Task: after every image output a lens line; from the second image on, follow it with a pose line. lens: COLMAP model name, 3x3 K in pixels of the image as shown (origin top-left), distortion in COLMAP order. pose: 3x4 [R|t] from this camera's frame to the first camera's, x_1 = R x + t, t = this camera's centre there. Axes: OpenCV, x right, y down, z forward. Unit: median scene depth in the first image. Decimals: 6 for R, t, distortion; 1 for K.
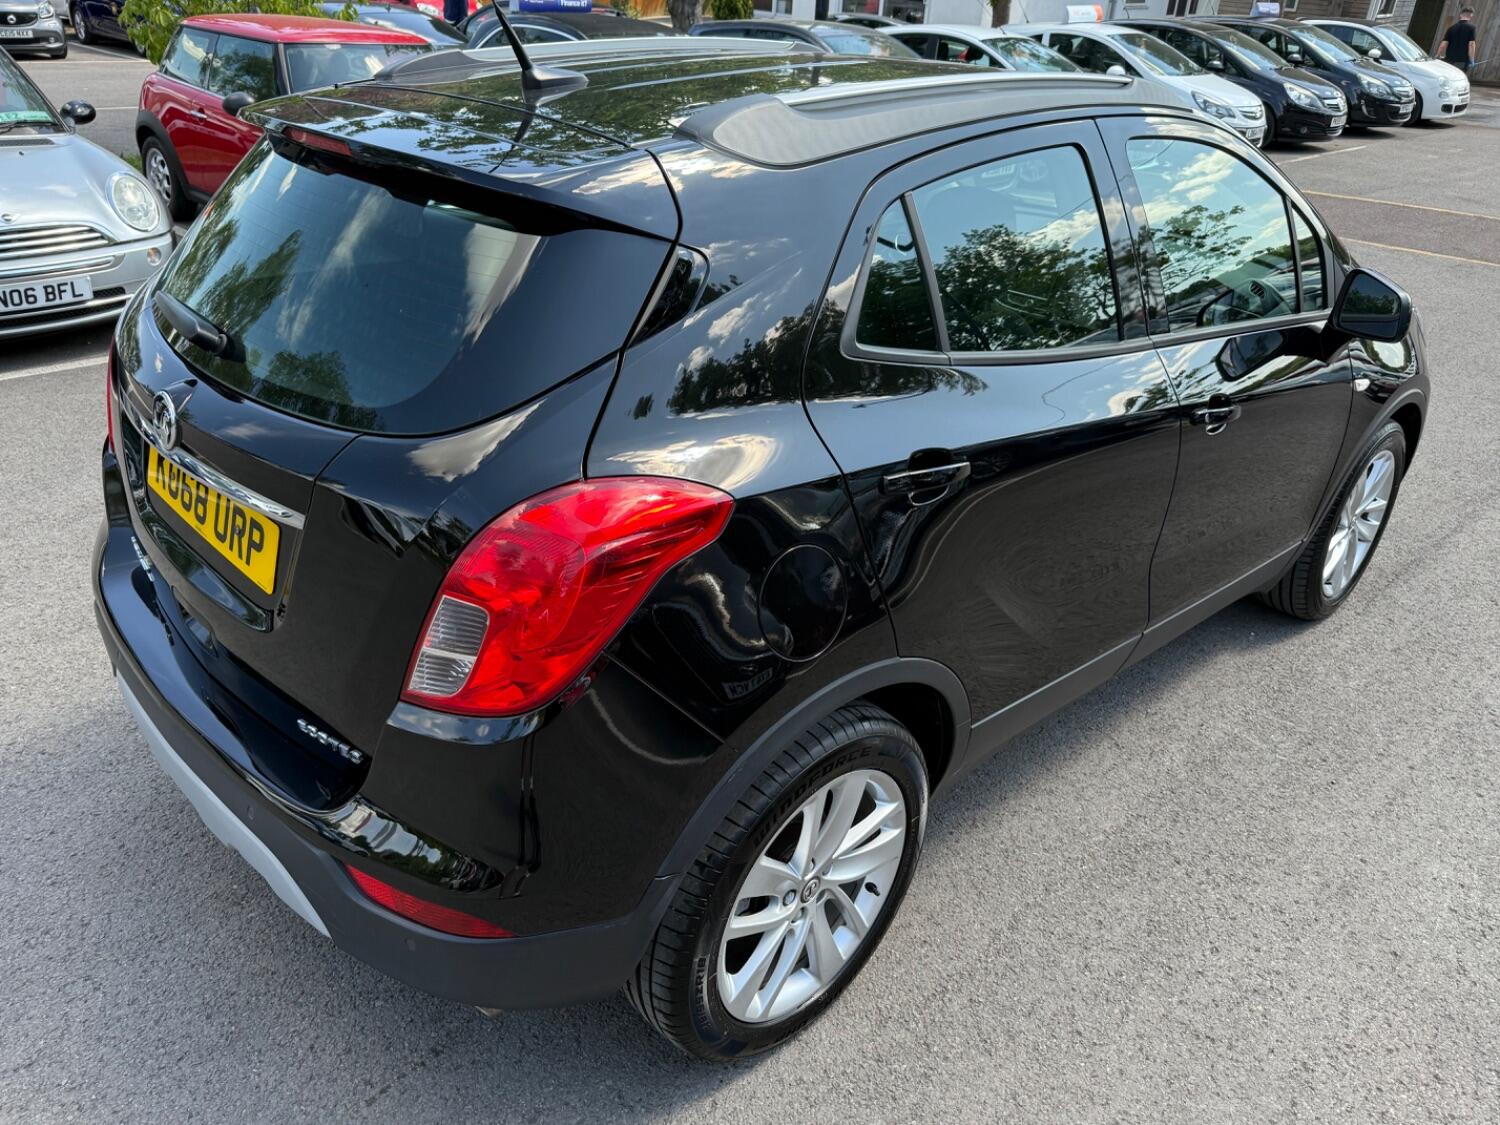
lens RADIAL K [[1102.3, 0, 746.2], [0, 1102.3, 565.8], [0, 0, 1]] dist [0.008126, -0.012493]
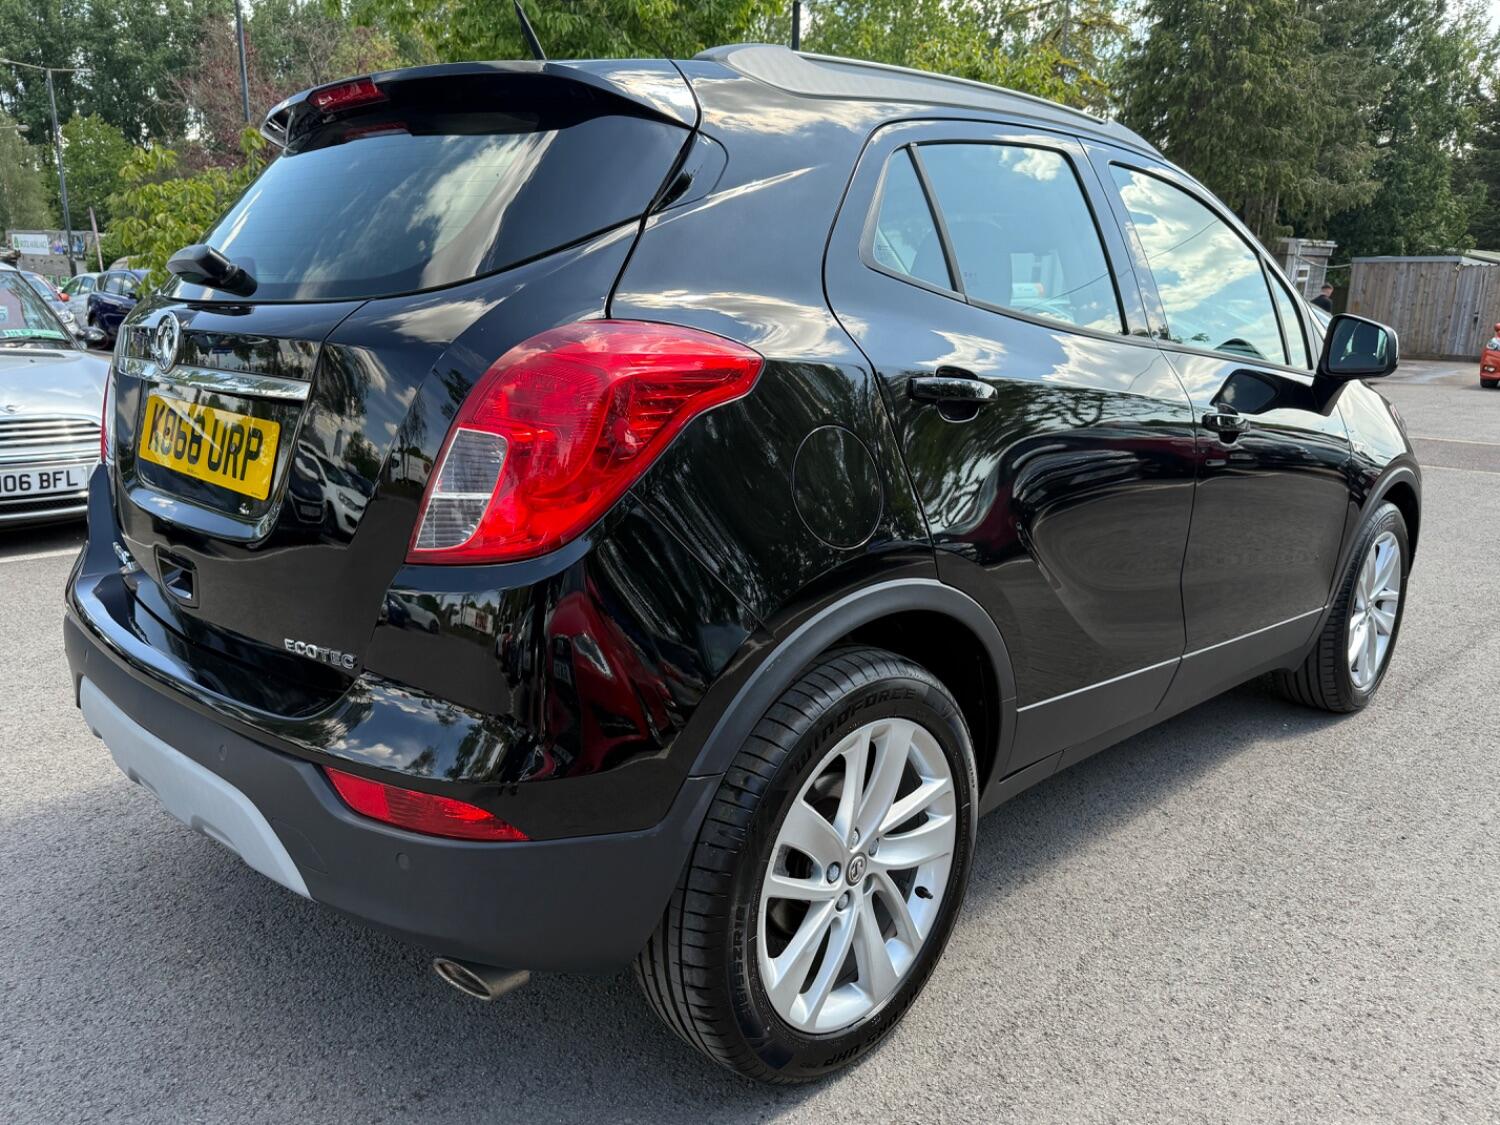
lens RADIAL K [[1106.7, 0, 749.2], [0, 1106.7, 570.9], [0, 0, 1]] dist [-0.002440, -0.000824]
pose [[0.999243, -0.030967, 0.023529, -0.035900], [0.035835, 0.968199, -0.247601, 0.248945], [-0.015114, 0.248257, 0.968576, 0.080827]]
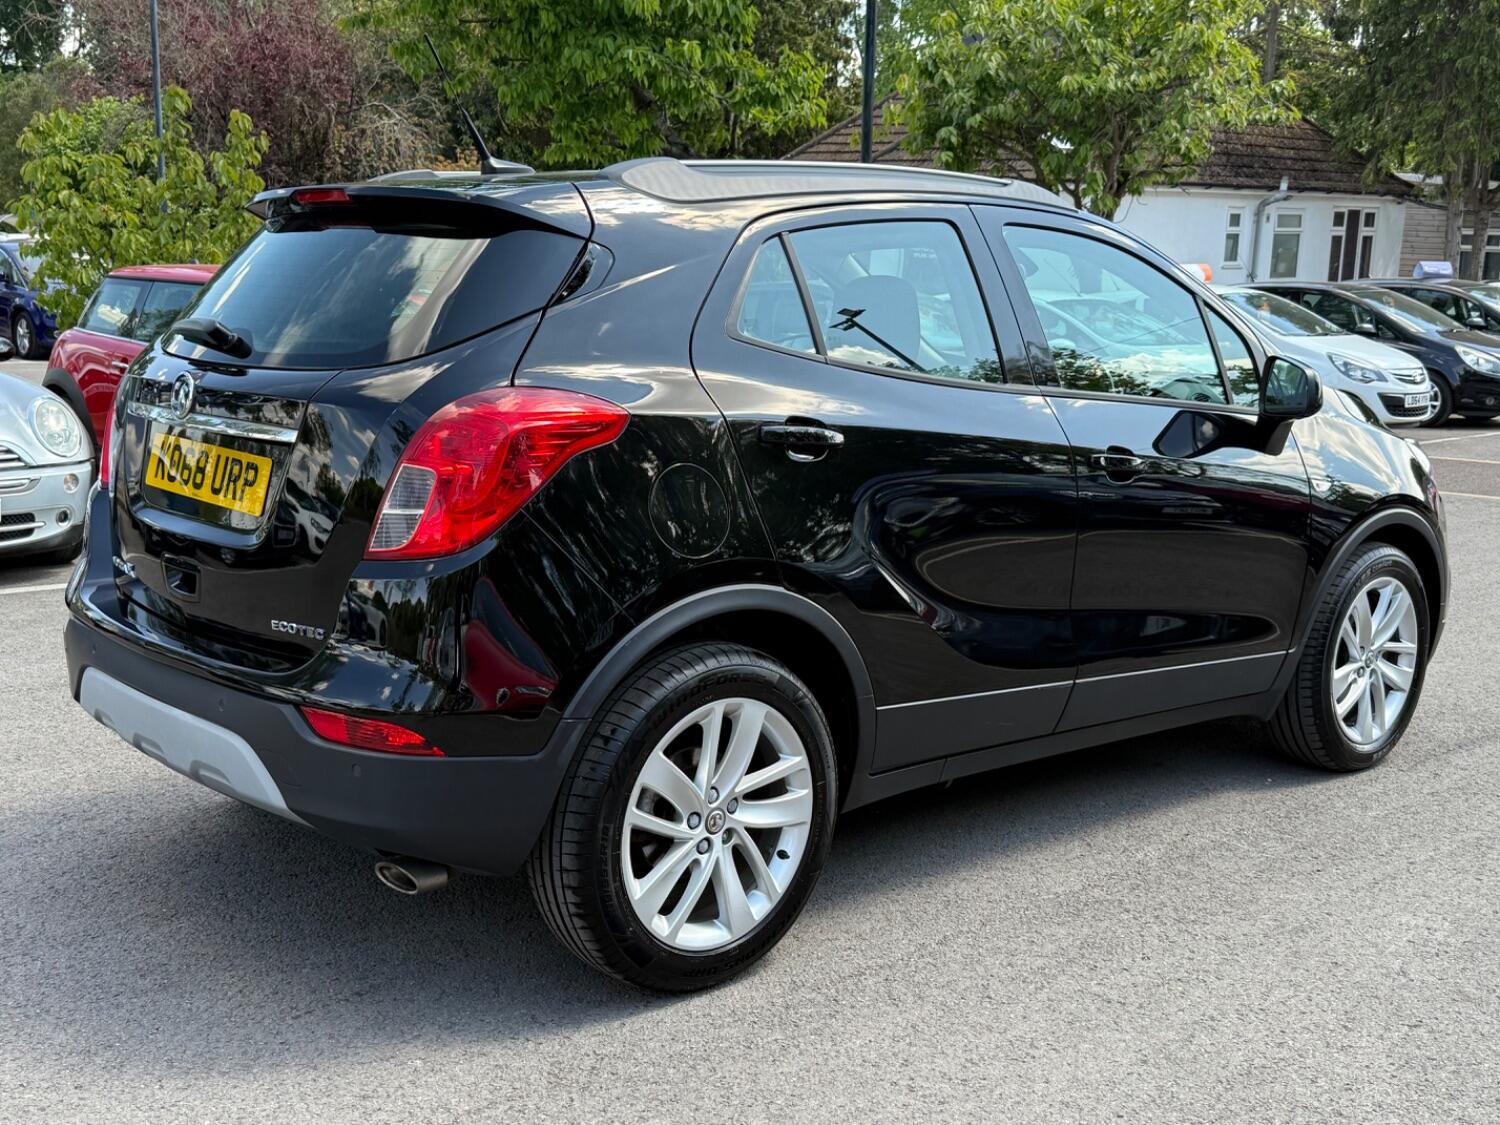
lens RADIAL K [[1588.7, 0, 751.8], [0, 1588.7, 586.2], [0, 0, 1]] dist [0.106114, -0.163906]
pose [[0.999375, -0.017752, -0.030554, 0.130619], [0.007922, 0.955195, -0.295872, 0.480003], [0.034438, 0.295446, 0.954739, -0.504473]]
